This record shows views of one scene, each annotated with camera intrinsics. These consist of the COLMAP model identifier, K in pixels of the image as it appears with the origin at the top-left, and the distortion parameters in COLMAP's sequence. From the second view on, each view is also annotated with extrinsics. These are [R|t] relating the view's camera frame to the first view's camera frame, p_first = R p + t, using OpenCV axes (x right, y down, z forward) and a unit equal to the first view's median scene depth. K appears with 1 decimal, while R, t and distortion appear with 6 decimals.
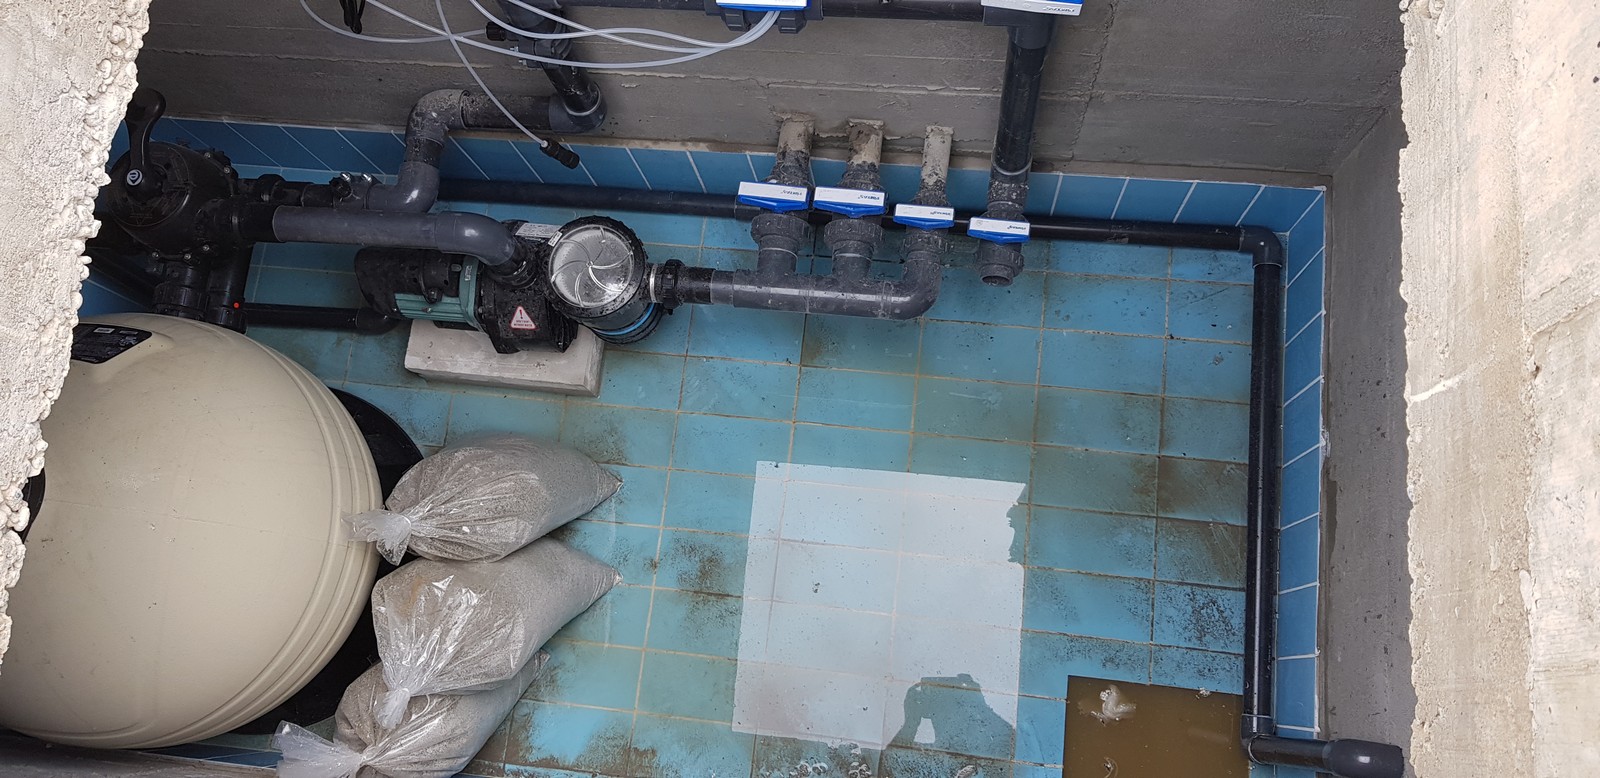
lens RADIAL K [[1228.5, 0, 800.0], [0, 1228.5, 389.0], [0, 0, 1]] dist [0.091062, -0.175095]
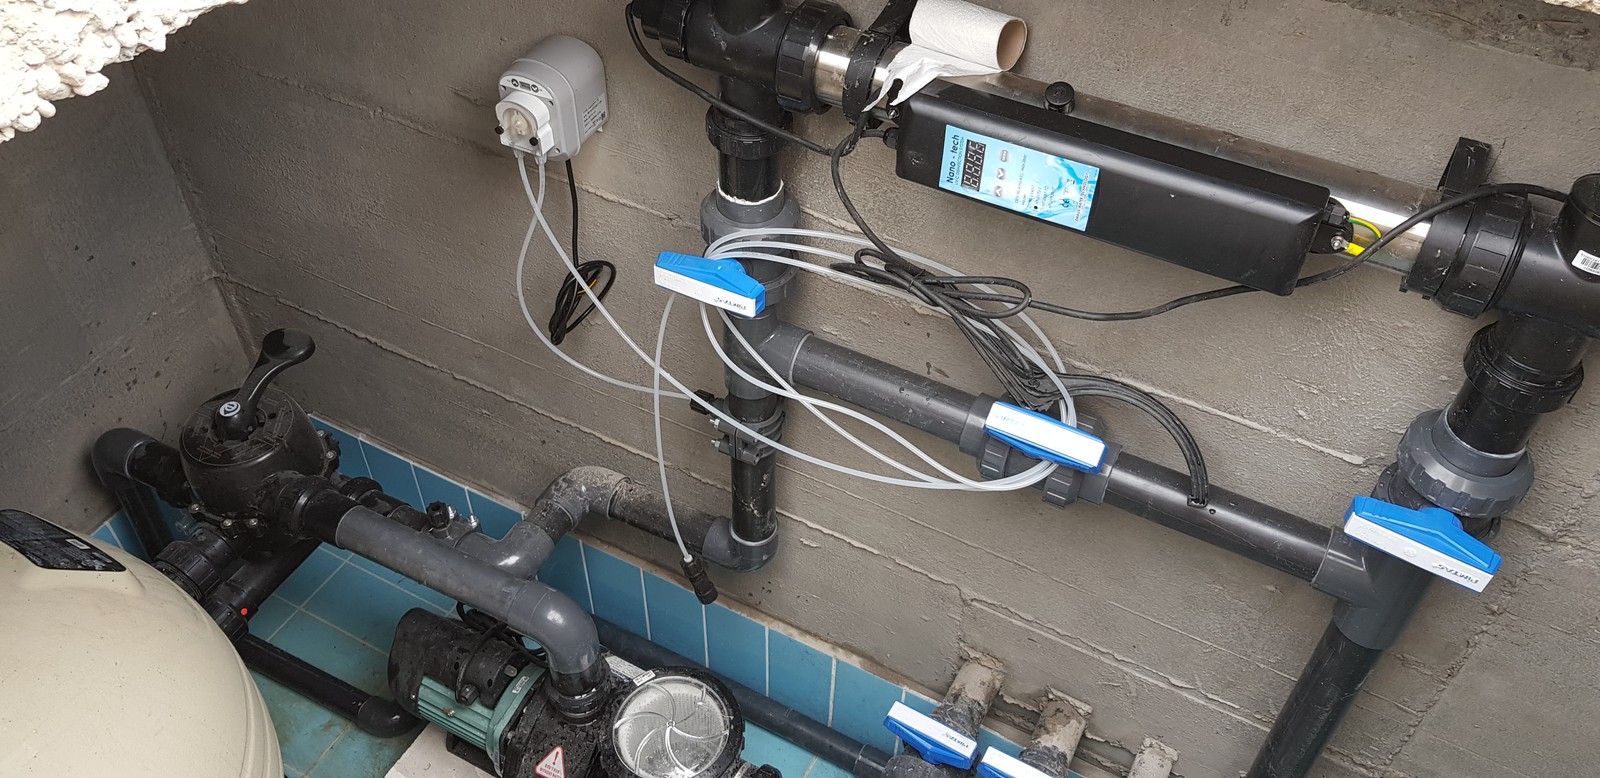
lens RADIAL K [[1228.5, 0, 800.0], [0, 1228.5, 389.0], [0, 0, 1]] dist [0.091062, -0.175095]
pose [[0.923586, 0.342801, -0.171688, -0.037075], [-0.382308, 0.789817, -0.479615, 0.067278], [-0.028810, 0.508603, 0.860519, 0.236124]]
